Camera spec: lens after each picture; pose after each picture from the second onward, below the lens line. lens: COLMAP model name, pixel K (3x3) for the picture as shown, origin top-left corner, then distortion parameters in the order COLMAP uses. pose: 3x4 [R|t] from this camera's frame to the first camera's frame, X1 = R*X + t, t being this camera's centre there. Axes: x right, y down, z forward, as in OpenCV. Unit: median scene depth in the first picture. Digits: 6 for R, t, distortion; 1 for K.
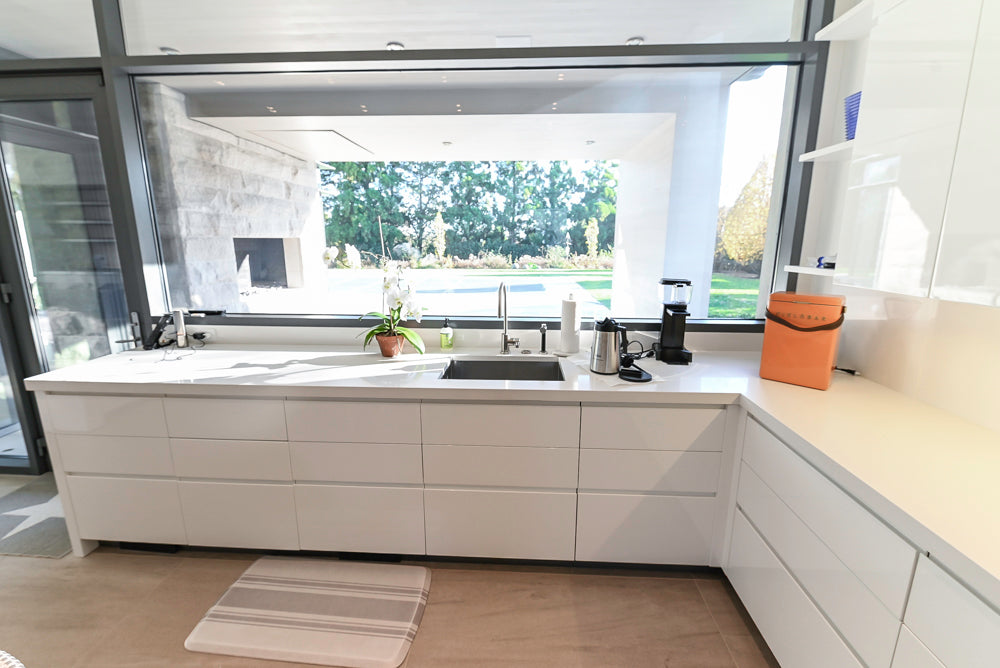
lens RADIAL K [[431.1, 0, 501.2], [0, 431.1, 327.0], [0, 0, 1]] dist [0.012403, -0.008892]
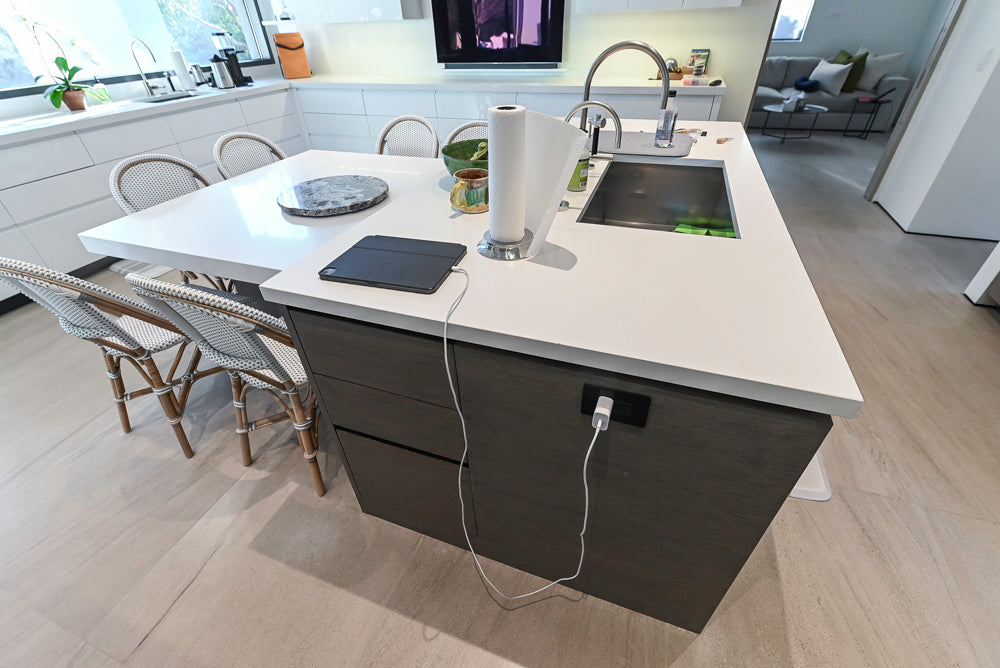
lens RADIAL K [[431.1, 0, 501.2], [0, 431.1, 327.0], [0, 0, 1]] dist [0.012403, -0.008892]
pose [[0.296692, -0.570735, 0.765660, -1.310427], [0.222719, 0.821005, 0.525687, 0.205102], [-0.928639, 0.014560, 0.370699, -0.736511]]
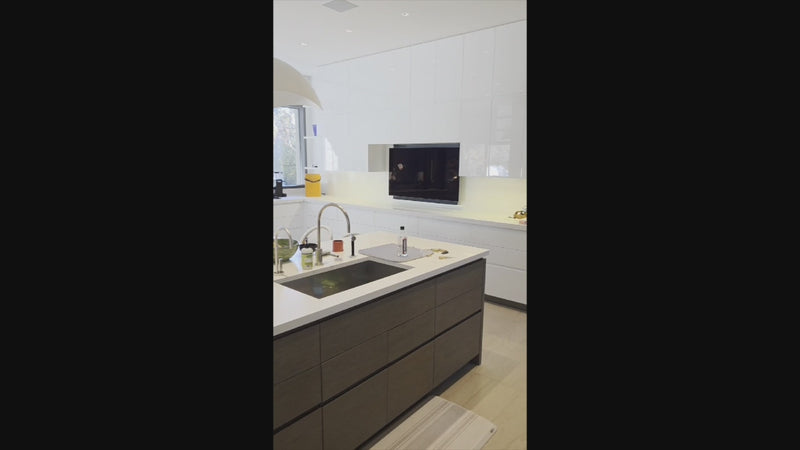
lens RADIAL K [[391.8, 0, 410.0], [0, 391.8, 223.9], [0, 0, 1]] dist [-0.001221, -0.000081]
pose [[0.600747, -0.131084, 0.788619, -1.318665], [0.151110, 0.987302, 0.048998, 0.271120], [-0.785028, 0.089733, 0.612927, -1.489905]]
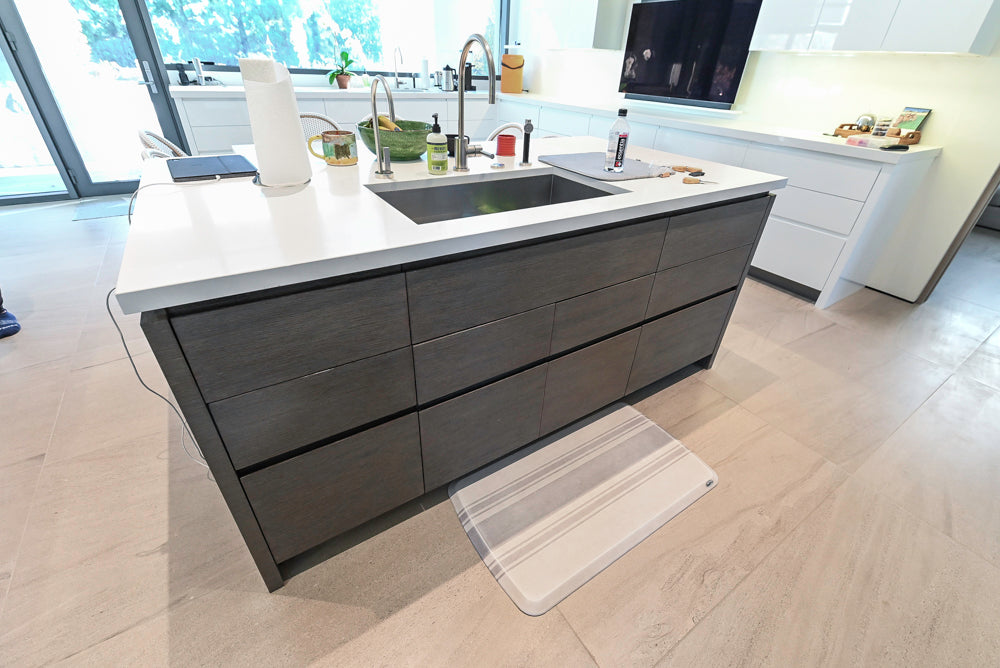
lens RADIAL K [[431.1, 0, 501.2], [0, 431.1, 327.0], [0, 0, 1]] dist [0.012403, -0.008892]
pose [[0.815814, -0.279693, 0.506181, -0.989238], [0.080130, 0.921496, 0.380031, 0.373688], [-0.572736, -0.269475, 0.774182, -1.248591]]
